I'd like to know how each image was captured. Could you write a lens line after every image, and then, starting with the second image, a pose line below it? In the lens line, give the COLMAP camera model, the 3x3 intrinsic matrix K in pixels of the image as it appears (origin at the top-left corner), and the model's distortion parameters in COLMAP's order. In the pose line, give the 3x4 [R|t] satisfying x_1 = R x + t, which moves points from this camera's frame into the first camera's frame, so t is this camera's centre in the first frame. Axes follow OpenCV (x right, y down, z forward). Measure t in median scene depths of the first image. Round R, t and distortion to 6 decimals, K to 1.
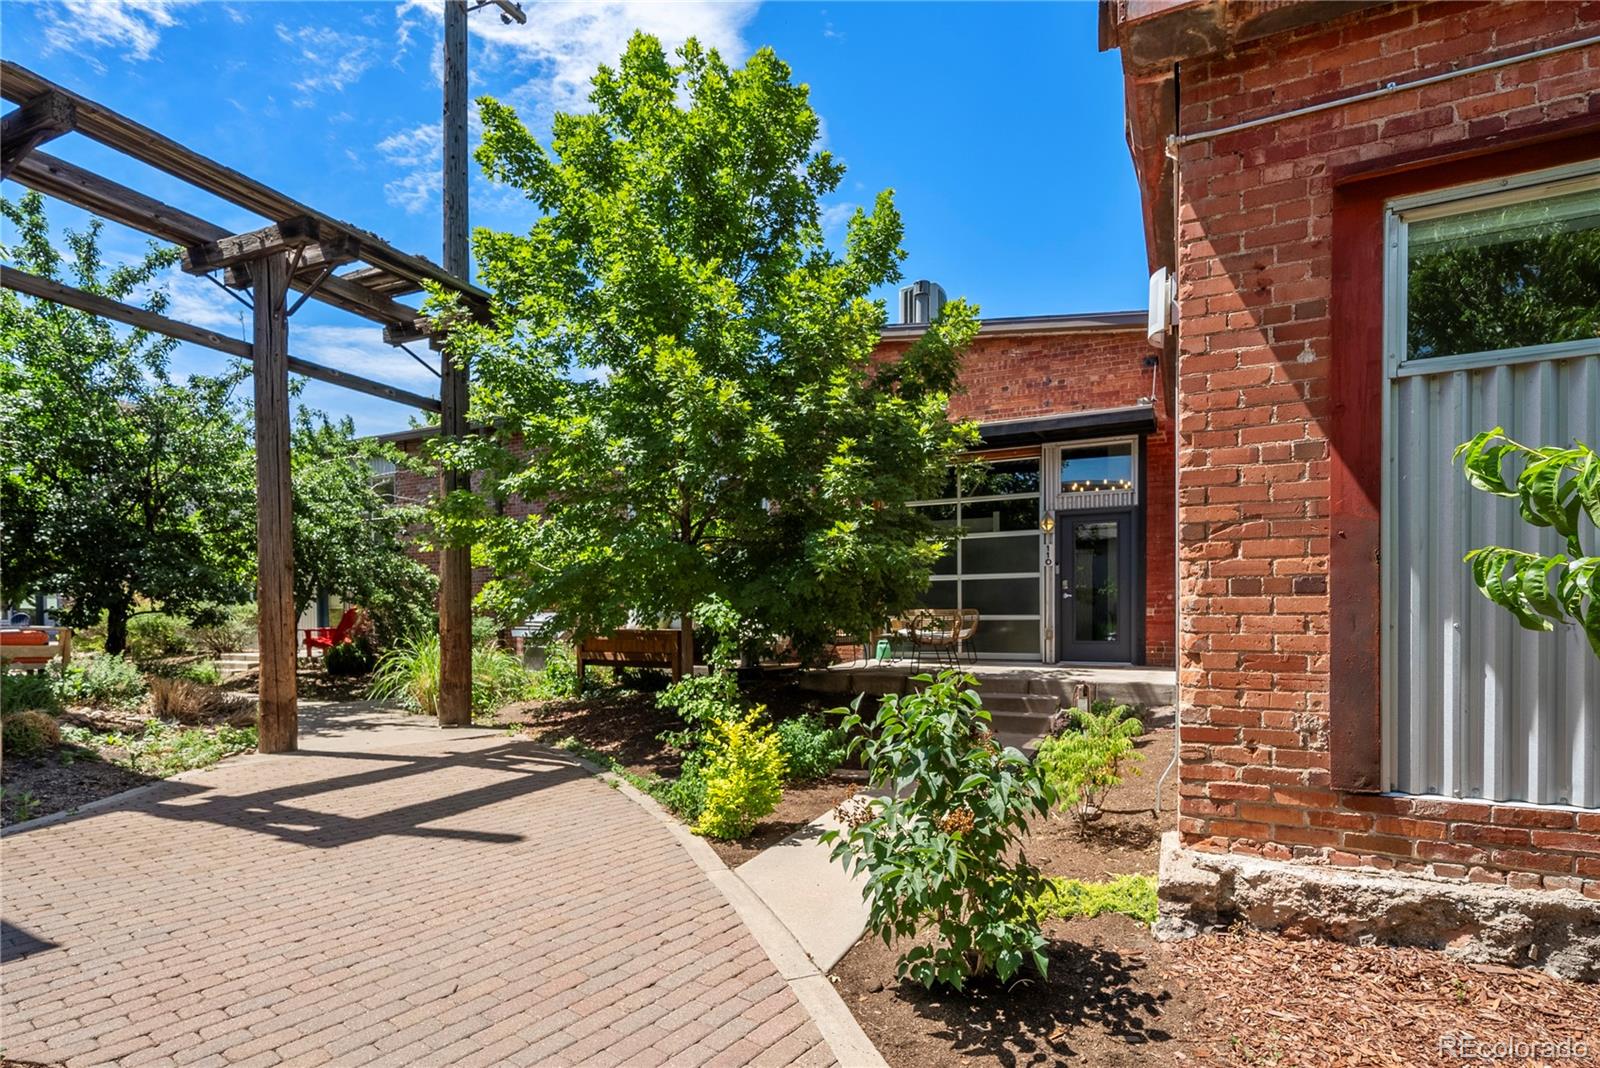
lens RADIAL K [[789.5, 0, 848.3], [0, 789.5, 629.3], [0, 0, 1]] dist [0.004284, -0.000794]
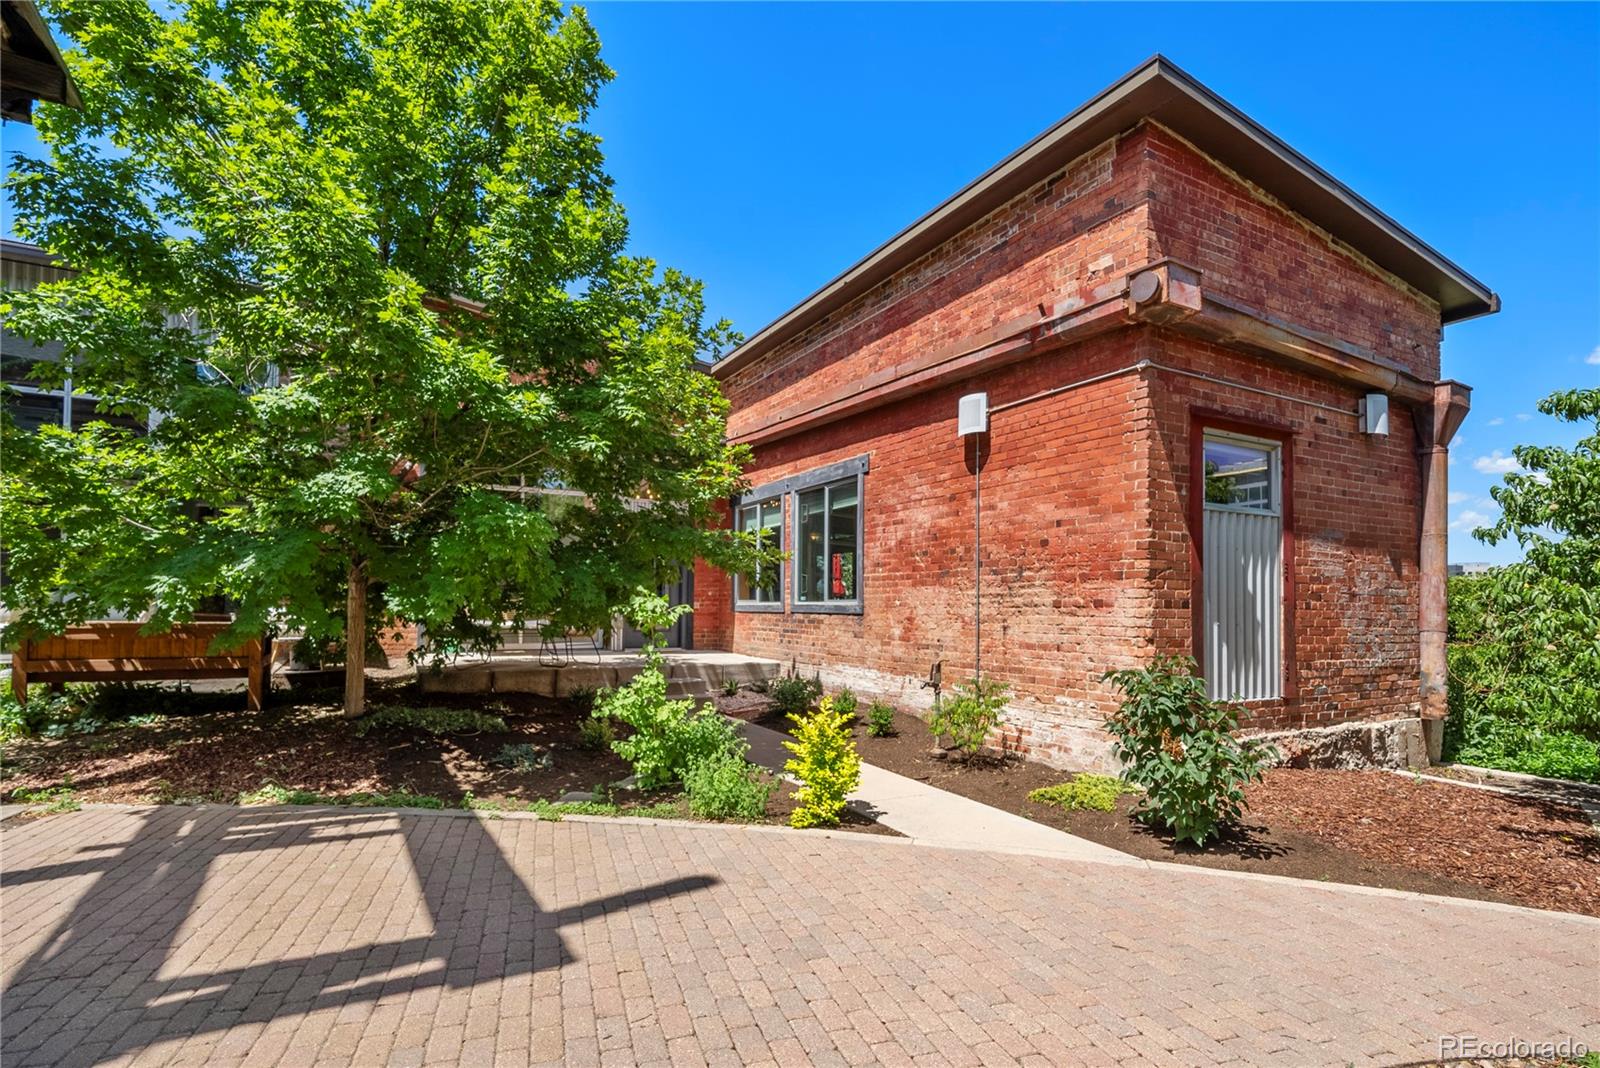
lens RADIAL K [[738.1, 0, 809.7], [0, 738.1, 588.4], [0, 0, 1]] dist [-0.000786, 0.000855]
pose [[0.589627, 0.030678, 0.807093, -1.015564], [-0.002892, 0.999352, -0.035873, -0.017056], [-0.807670, 0.018817, 0.589334, 0.445885]]
